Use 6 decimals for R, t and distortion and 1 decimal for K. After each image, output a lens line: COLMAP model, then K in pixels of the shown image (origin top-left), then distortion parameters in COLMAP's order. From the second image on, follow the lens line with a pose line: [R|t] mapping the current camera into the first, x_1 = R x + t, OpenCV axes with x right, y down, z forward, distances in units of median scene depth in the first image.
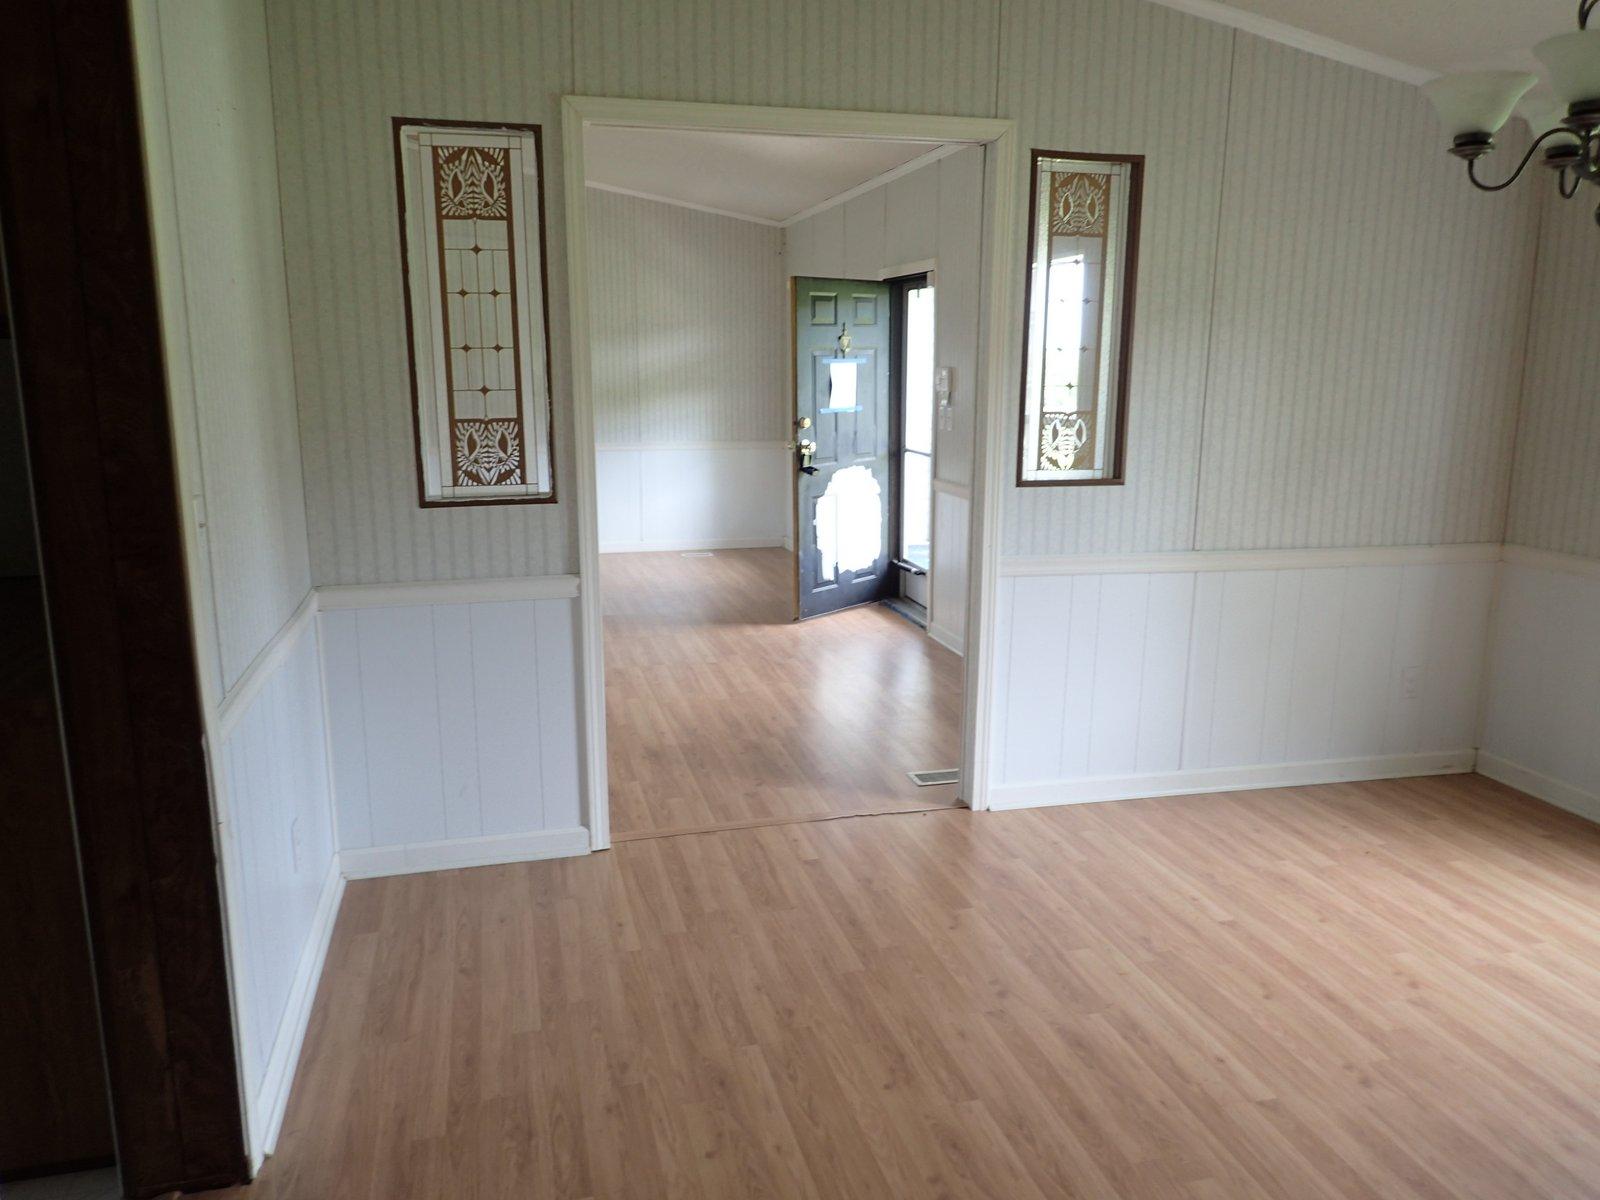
lens RADIAL K [[1201.3, 0, 800.0], [0, 1201.3, 600.0], [0, 0, 1]] dist [0.014073, 0.003539]
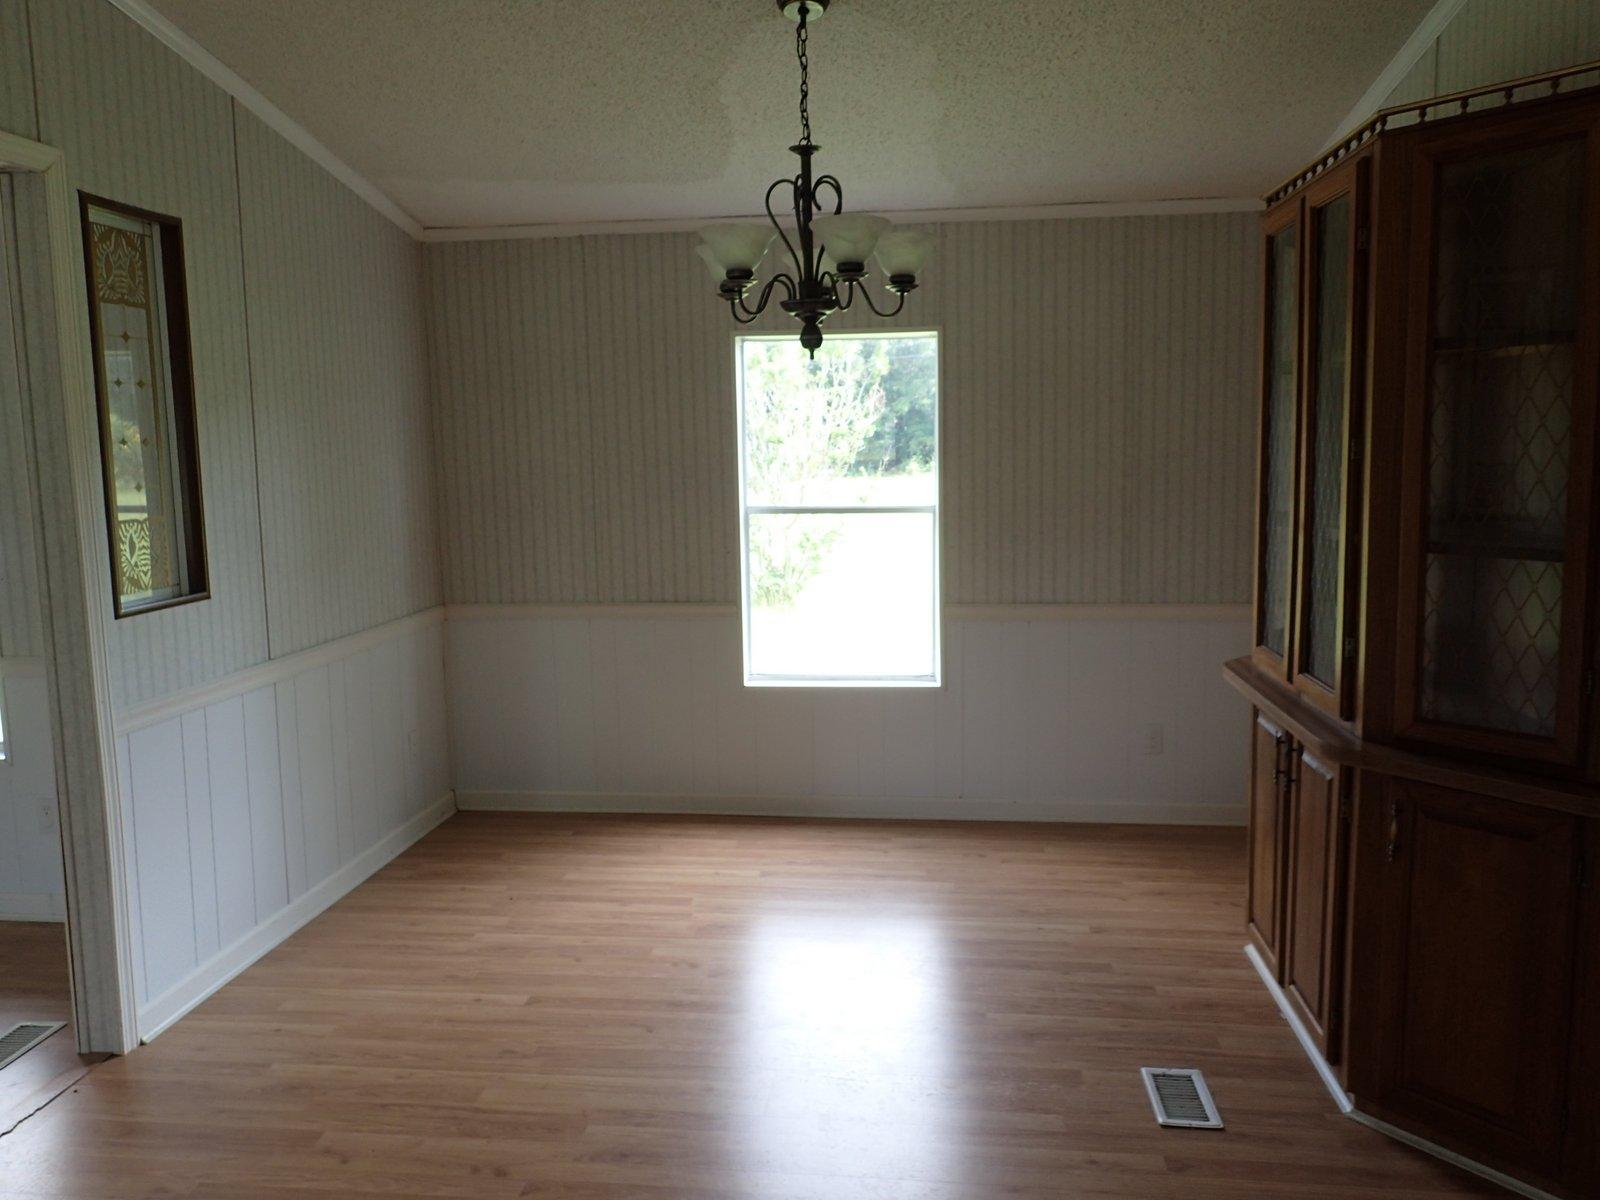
lens RADIAL K [[1201.3, 0, 800.0], [0, 1201.3, 600.0], [0, 0, 1]] dist [0.014073, 0.003539]
pose [[0.363800, -0.142785, 0.920468, -0.375514], [0.204271, 0.976356, 0.070720, -0.071921], [-0.908803, 0.162297, 0.384366, 0.301703]]
